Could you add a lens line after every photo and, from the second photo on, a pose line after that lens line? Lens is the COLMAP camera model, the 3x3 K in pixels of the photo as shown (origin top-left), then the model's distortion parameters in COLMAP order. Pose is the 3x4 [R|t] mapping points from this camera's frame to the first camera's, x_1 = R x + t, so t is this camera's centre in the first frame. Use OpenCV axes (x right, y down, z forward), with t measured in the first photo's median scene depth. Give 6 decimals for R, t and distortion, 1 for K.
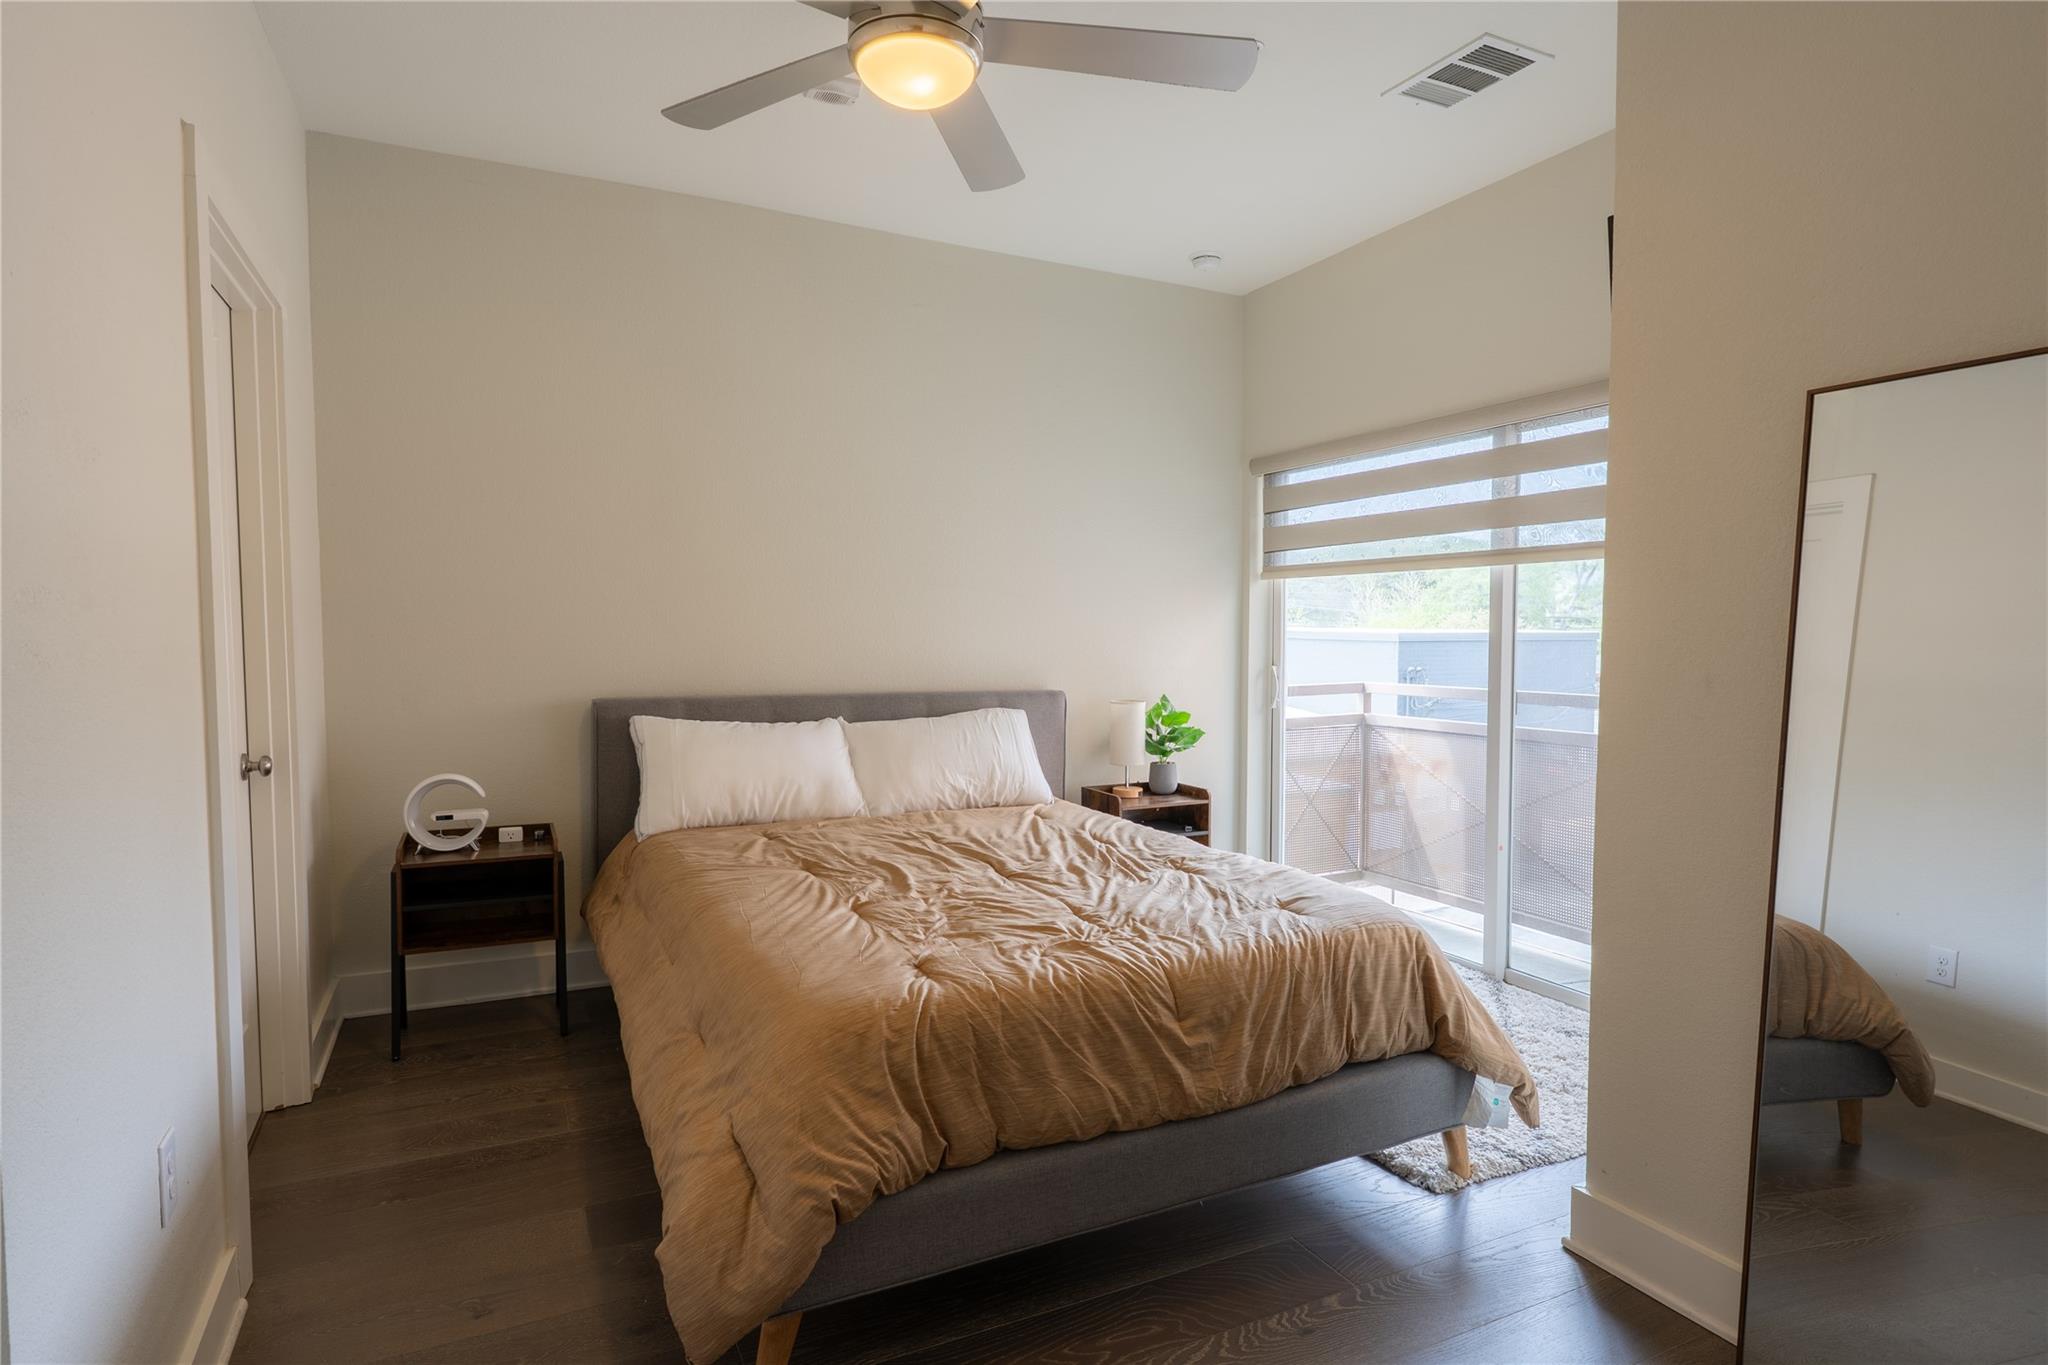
lens RADIAL K [[1123.3, 0, 1023.2], [0, 1123.3, 683.1], [0, 0, 1]] dist [-0.001873, 0.003592]
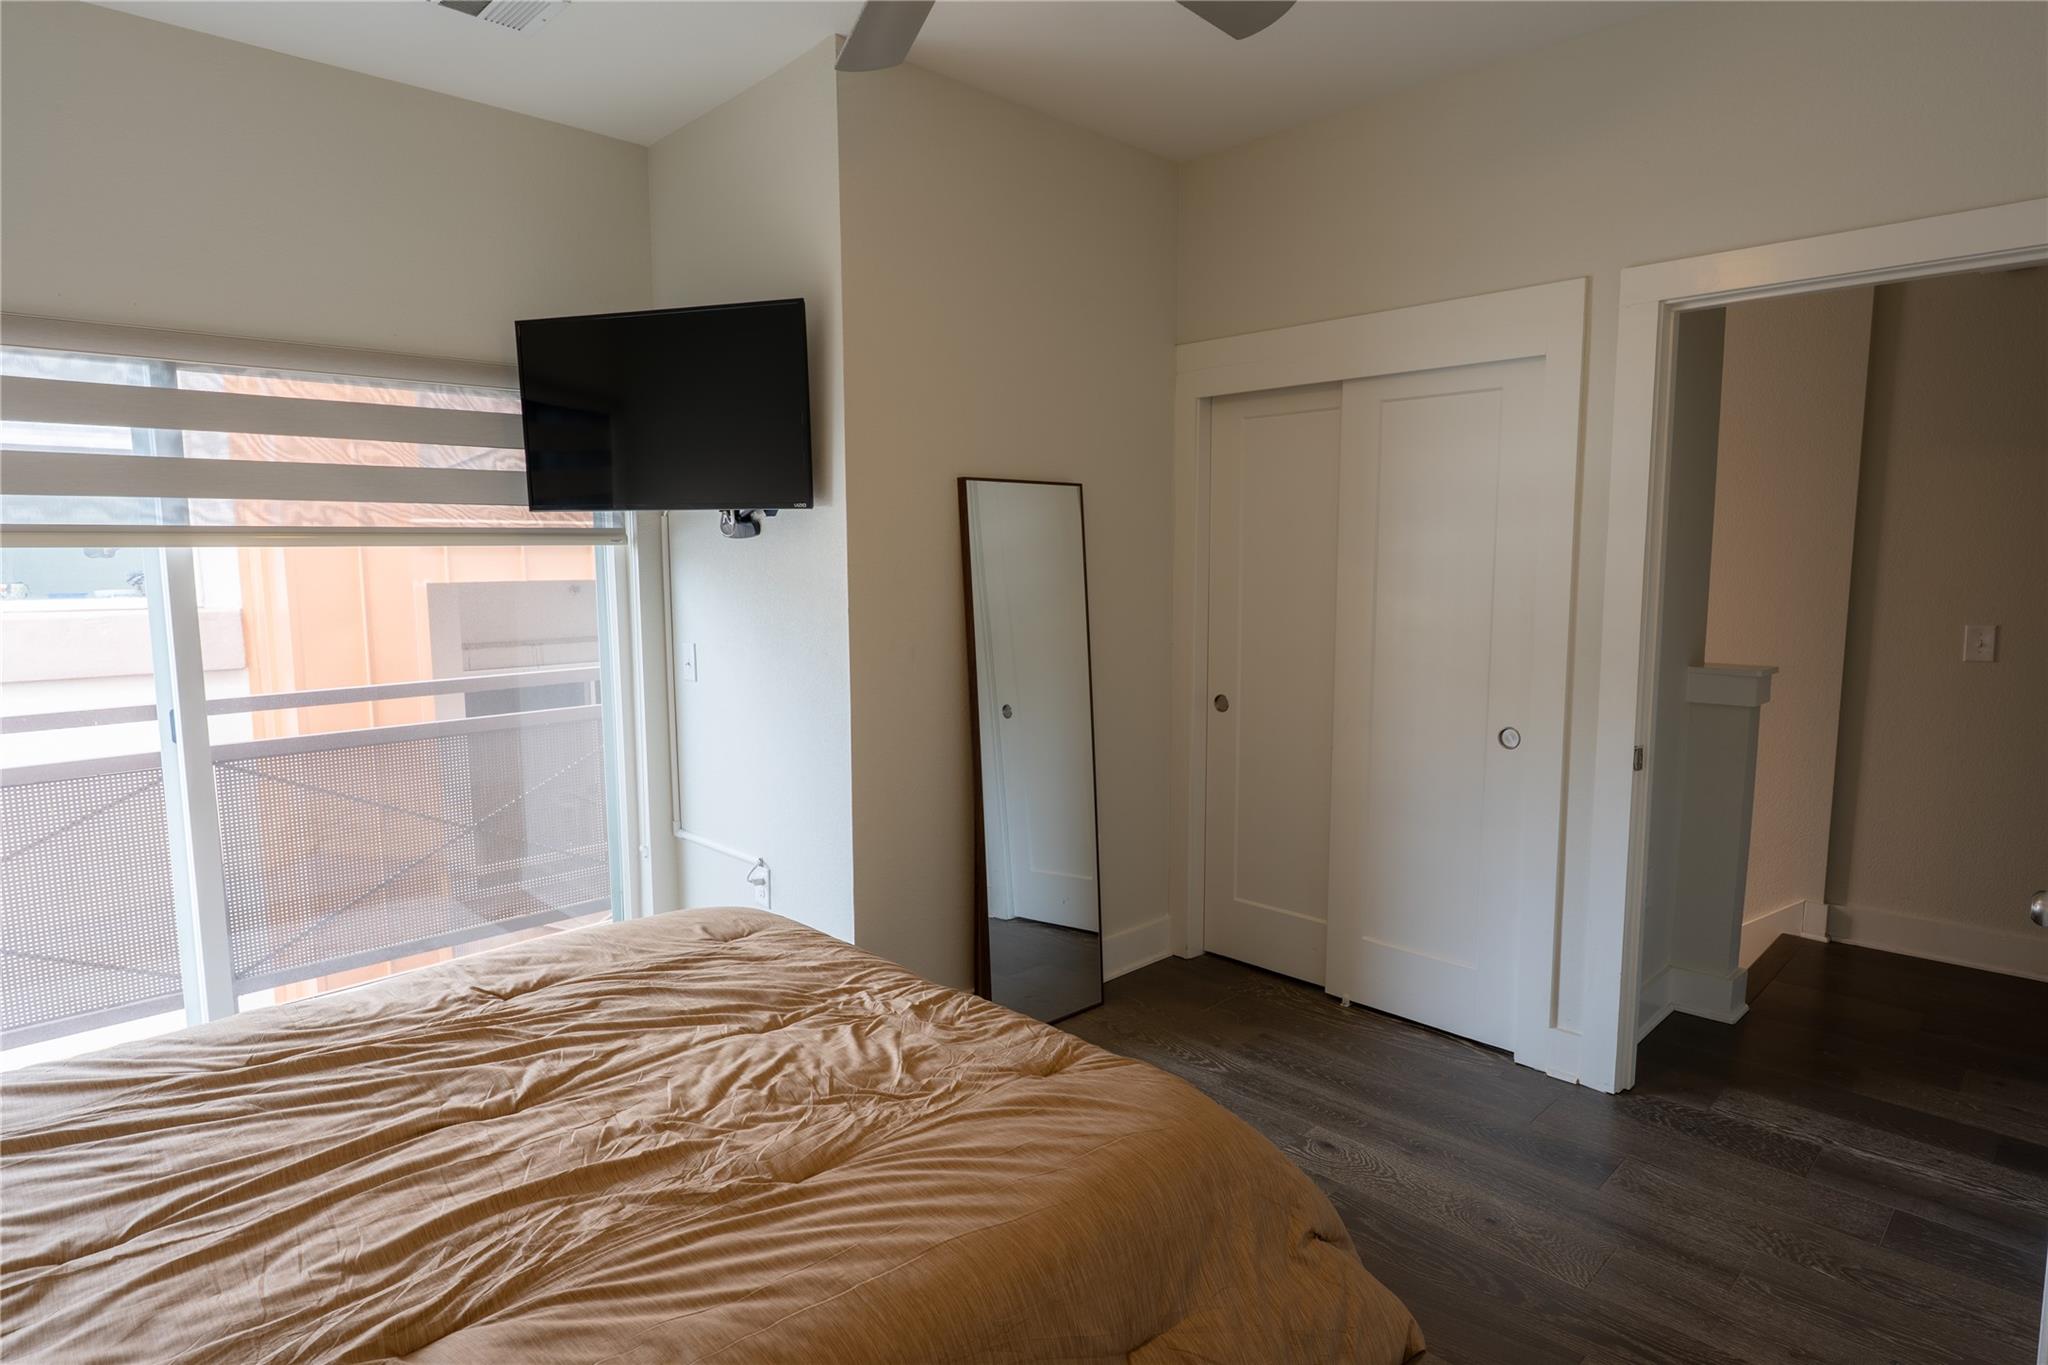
lens RADIAL K [[1123.3, 0, 1023.2], [0, 1123.3, 683.1], [0, 0, 1]] dist [-0.001873, 0.003592]
pose [[-0.325244, -0.100808, 0.940241, -0.482045], [0.060330, 0.990064, 0.127019, -0.078277], [-0.943704, 0.098037, -0.315931, 0.723423]]
